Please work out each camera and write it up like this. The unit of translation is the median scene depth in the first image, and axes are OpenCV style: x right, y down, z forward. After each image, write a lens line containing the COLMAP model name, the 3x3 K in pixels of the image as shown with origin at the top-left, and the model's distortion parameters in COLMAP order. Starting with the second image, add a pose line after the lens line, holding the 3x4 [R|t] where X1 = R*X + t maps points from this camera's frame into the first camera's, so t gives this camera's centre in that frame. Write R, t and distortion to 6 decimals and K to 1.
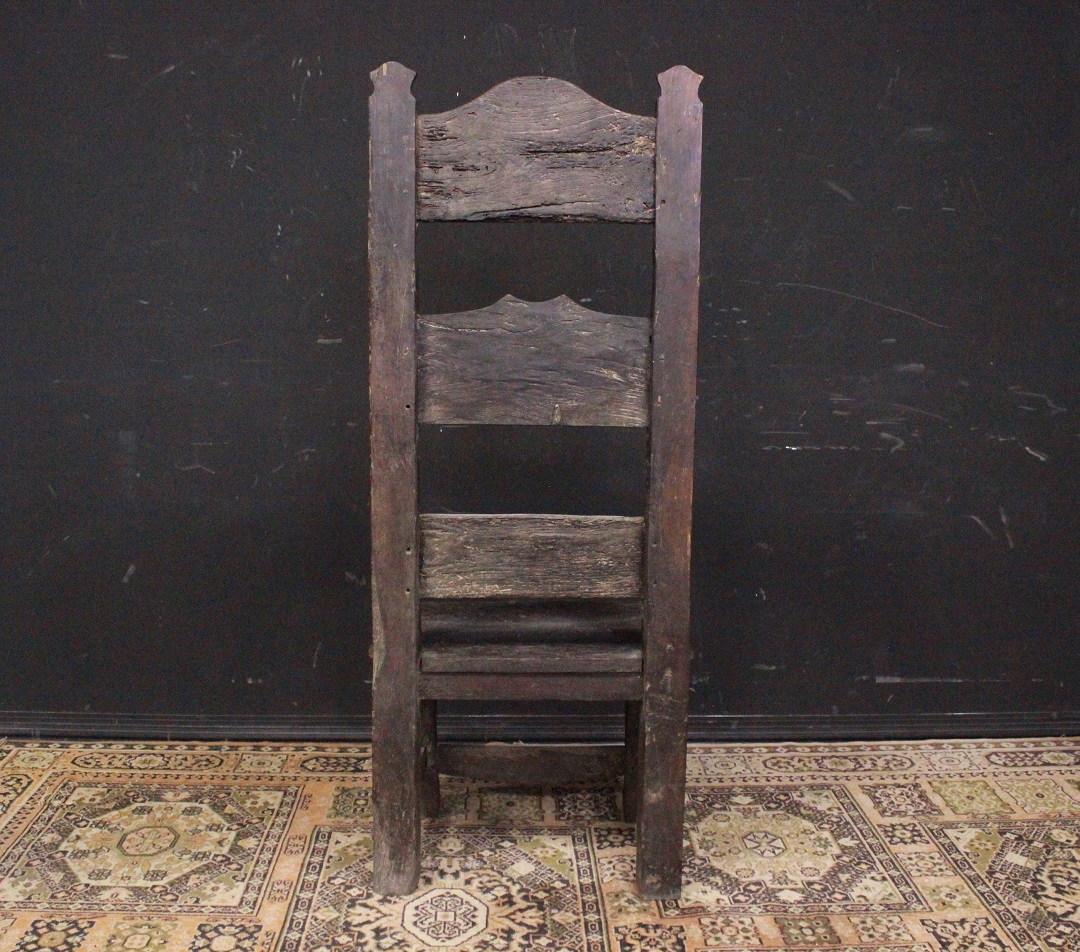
lens RADIAL K [[1185.9, 0, 540.8], [0, 1185.9, 486.4], [0, 0, 1]] dist [-0.107490, 0.000000]
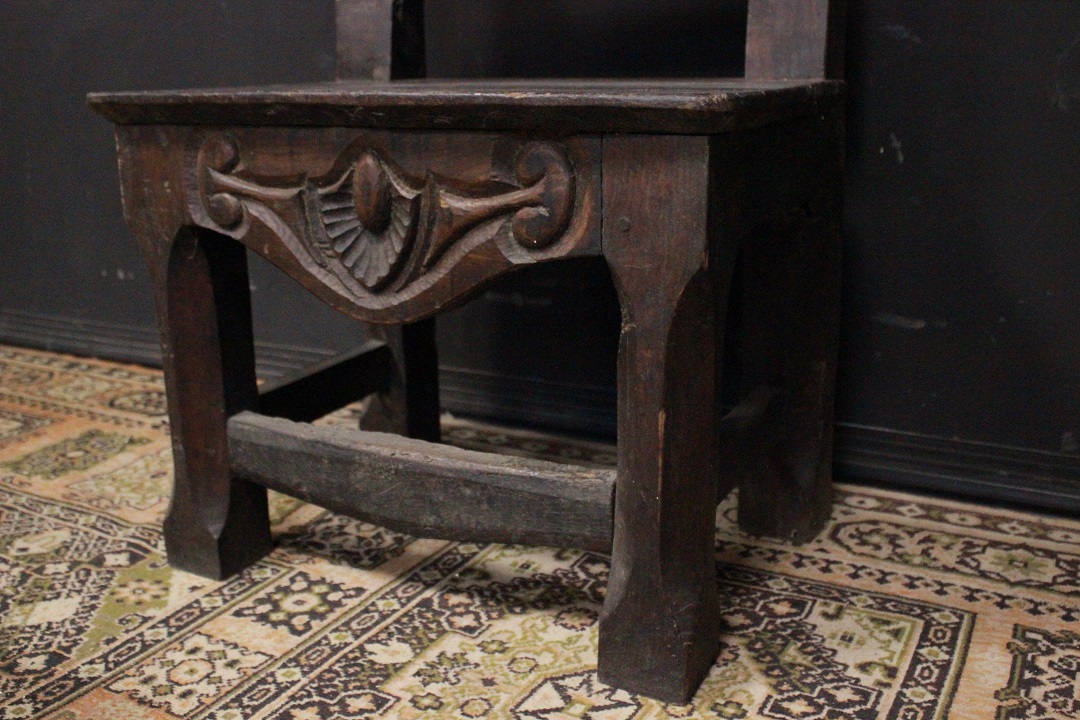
lens RADIAL K [[1091.6, 0, 545.7], [0, 1091.6, 366.0], [0, 0, 1]] dist [-0.088922, 0.000000]
pose [[0.856665, 0.108786, -0.504272, 0.324887], [-0.058020, 0.991628, 0.115358, 0.150247], [0.512600, -0.069565, 0.855805, 0.669705]]
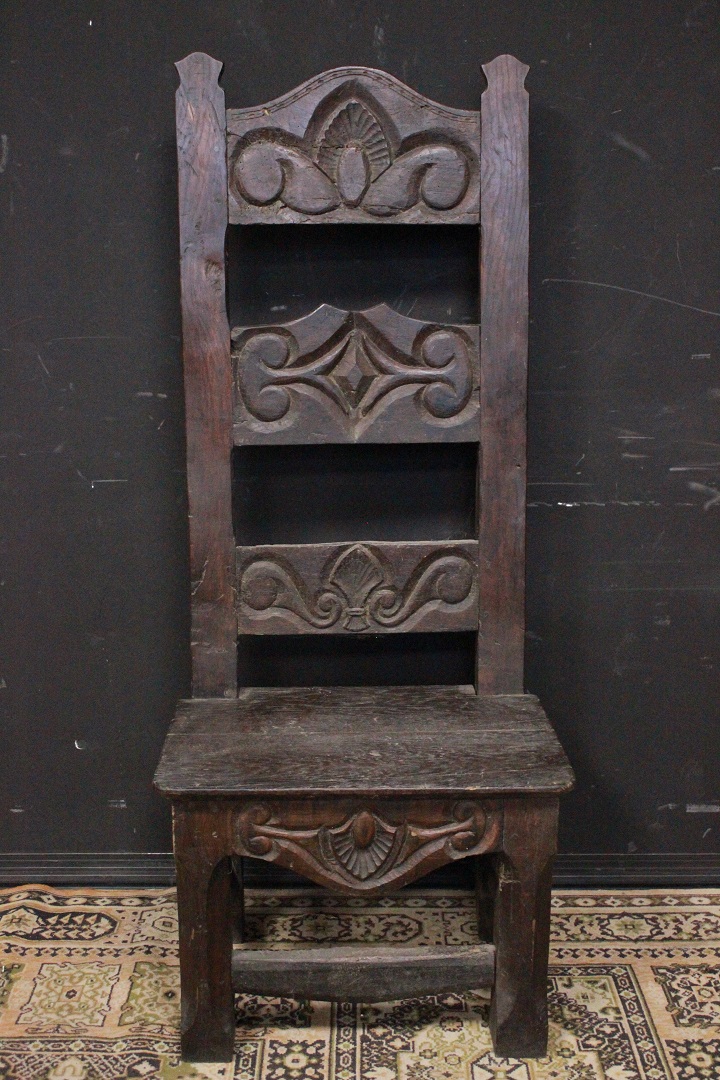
lens RADIAL K [[1266.8, 0, 370.0], [0, 1266.8, 531.8], [0, 0, 1]] dist [-0.051471, 0.000000]
pose [[0.999197, -0.008202, -0.039231, 0.135728], [0.010601, 0.998061, 0.061327, -0.072357], [0.038652, -0.061694, 0.997346, 0.233001]]
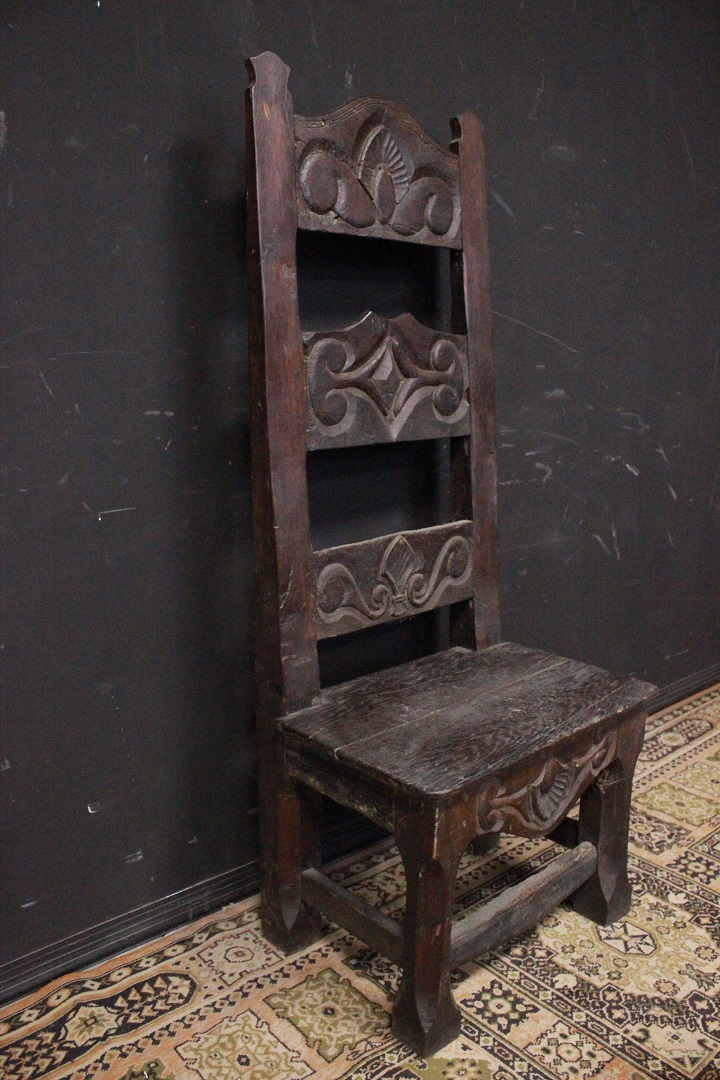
lens RADIAL K [[894.9, 0, 373.1], [0, 894.9, 533.8], [0, 0, 1]] dist [-0.141990, 0.091154]
pose [[0.780199, -0.135547, 0.610669, -0.298779], [0.115699, 0.990666, 0.072074, -0.062497], [-0.614738, 0.014421, 0.788599, 0.564626]]
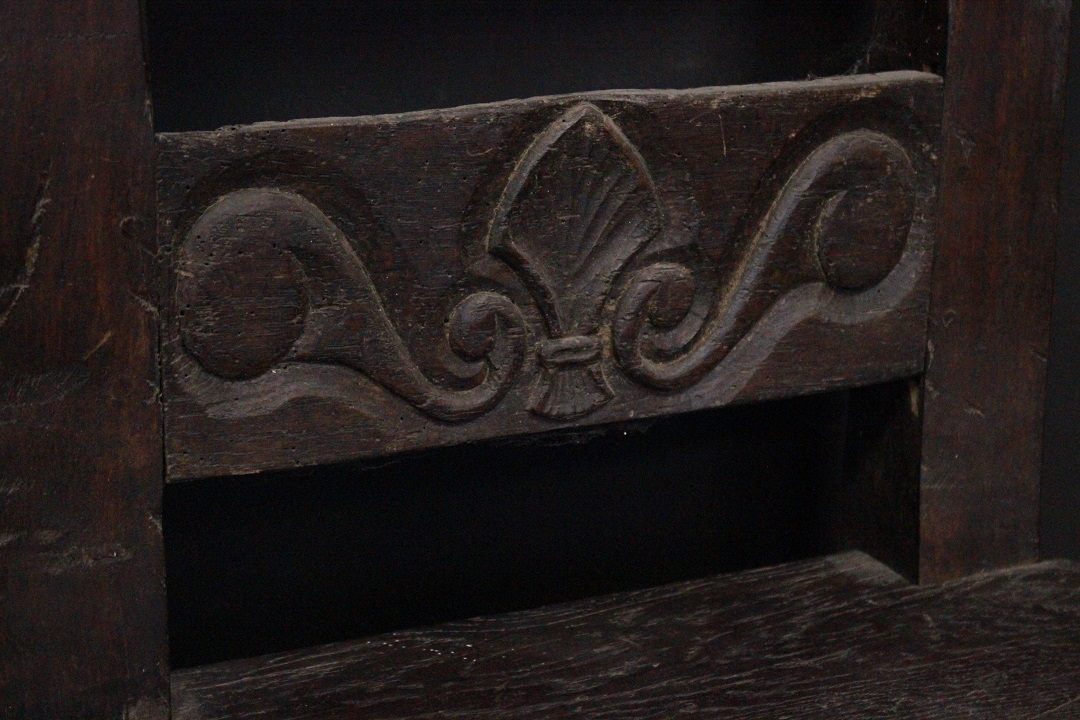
lens RADIAL K [[2244.2, 0, 538.5], [0, 2244.2, 362.4], [0, 0, 1]] dist [0.072785, 0.000000]
pose [[0.915940, -0.101729, 0.388206, -0.068518], [0.040249, 0.985747, 0.163350, -0.034159], [-0.399291, -0.133993, 0.906980, 0.686068]]
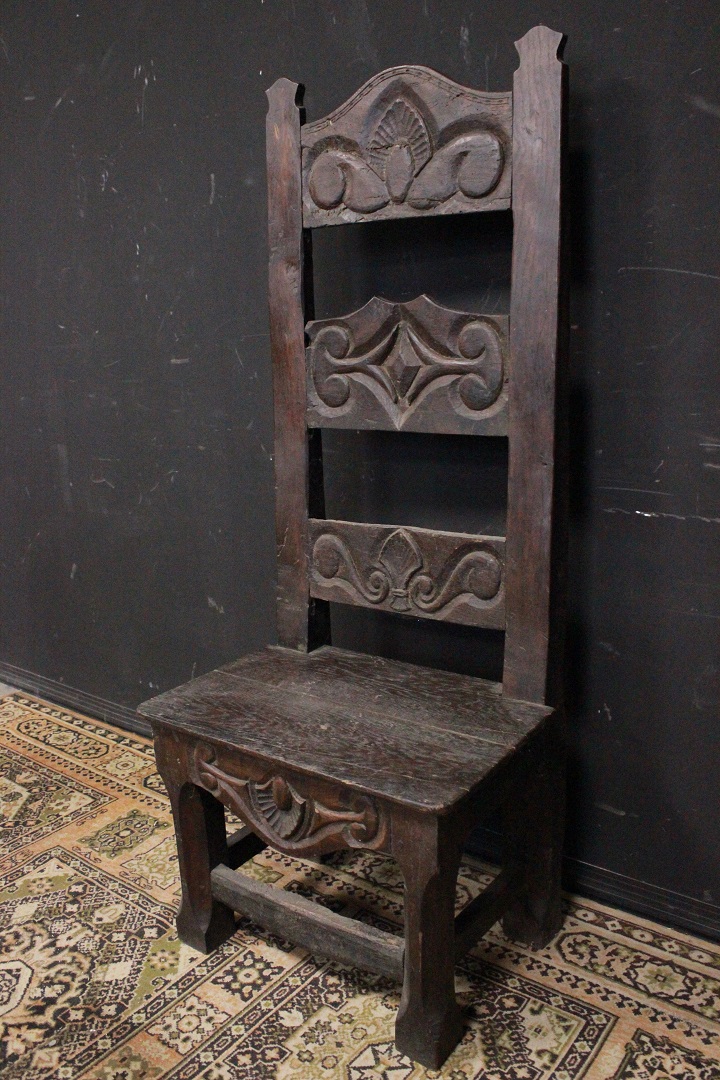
lens RADIAL K [[945.2, 0, 368.5], [0, 945.2, 533.8], [0, 0, 1]] dist [-0.134878, 0.104114]
pose [[0.774880, 0.105051, -0.623318, 0.473818], [-0.056261, 0.993642, 0.097522, -0.071424], [0.629600, -0.040500, 0.775863, 0.540424]]
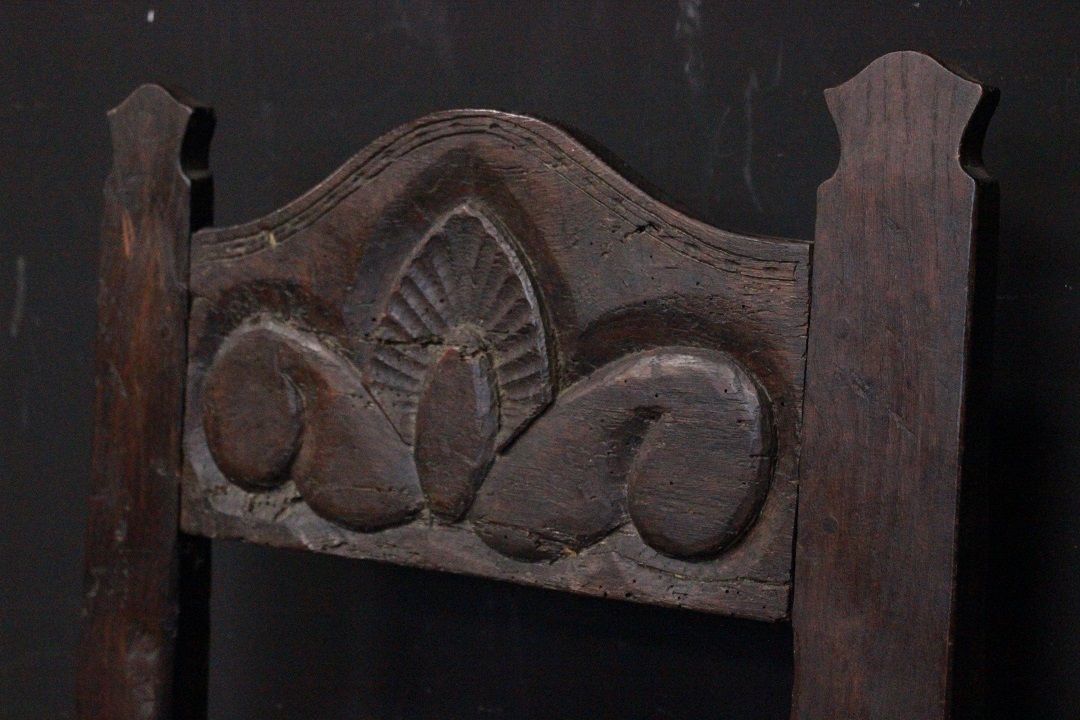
lens RADIAL K [[1894.6, 0, 546.1], [0, 1894.6, 363.3], [0, 0, 1]] dist [-0.017194, 0.000000]
pose [[0.755483, 0.041454, -0.653856, 0.362245], [-0.120357, 0.989793, -0.076311, -0.229259], [0.644018, 0.136348, 0.752761, 0.740217]]
